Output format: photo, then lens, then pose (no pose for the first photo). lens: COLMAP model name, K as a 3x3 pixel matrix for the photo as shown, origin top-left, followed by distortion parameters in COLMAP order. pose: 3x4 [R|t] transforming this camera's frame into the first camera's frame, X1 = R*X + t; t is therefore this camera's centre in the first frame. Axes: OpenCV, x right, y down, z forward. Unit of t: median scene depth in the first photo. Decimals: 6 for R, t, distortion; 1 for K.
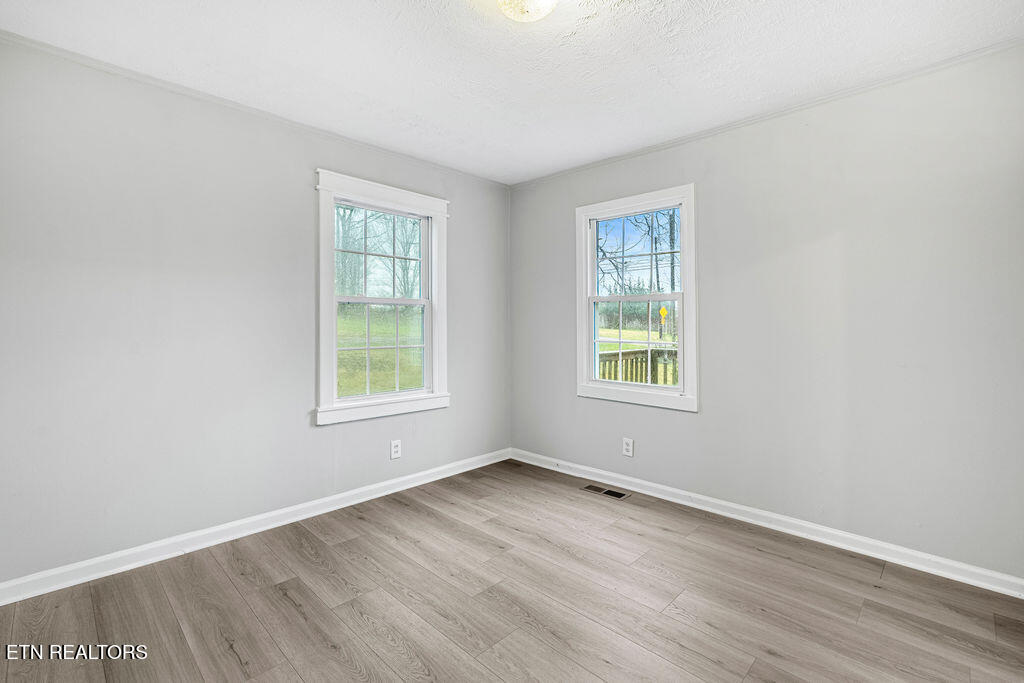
lens RADIAL K [[451.1, 0, 511.9], [0, 451.1, 336.9], [0, 0, 1]] dist [-0.000141, 0.000729]
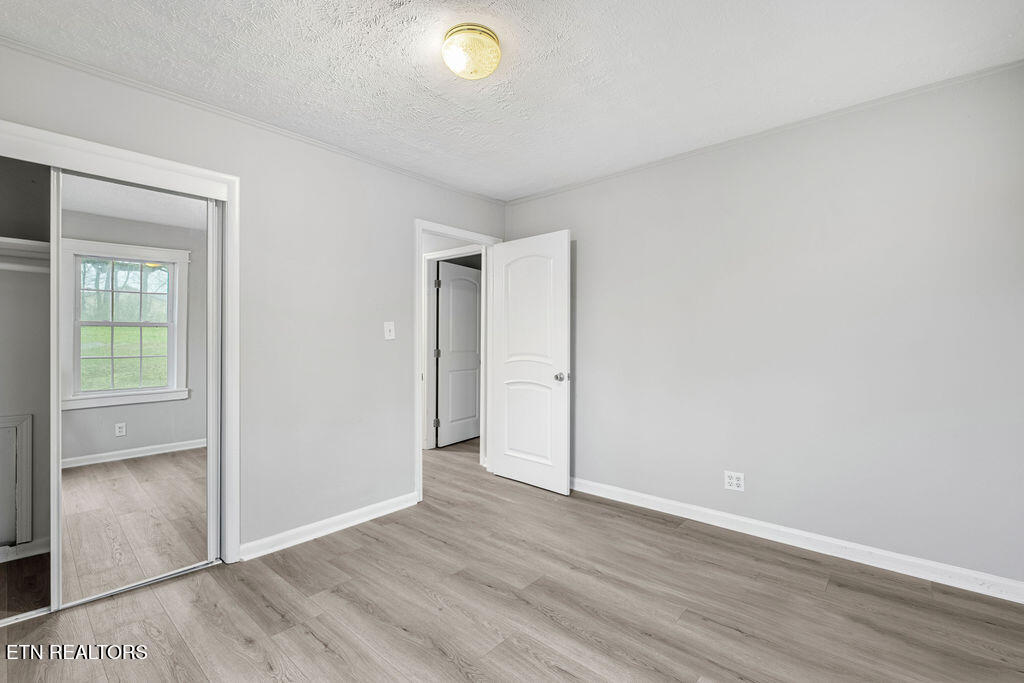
lens RADIAL K [[451.1, 0, 512.2], [0, 451.1, 340.8], [0, 0, 1]] dist [-0.000141, 0.000729]
pose [[-0.998789, 0.002335, -0.049146, -0.010194], [0.002059, 0.999982, 0.005667, -0.035771], [0.049159, 0.005559, -0.998776, 2.047762]]
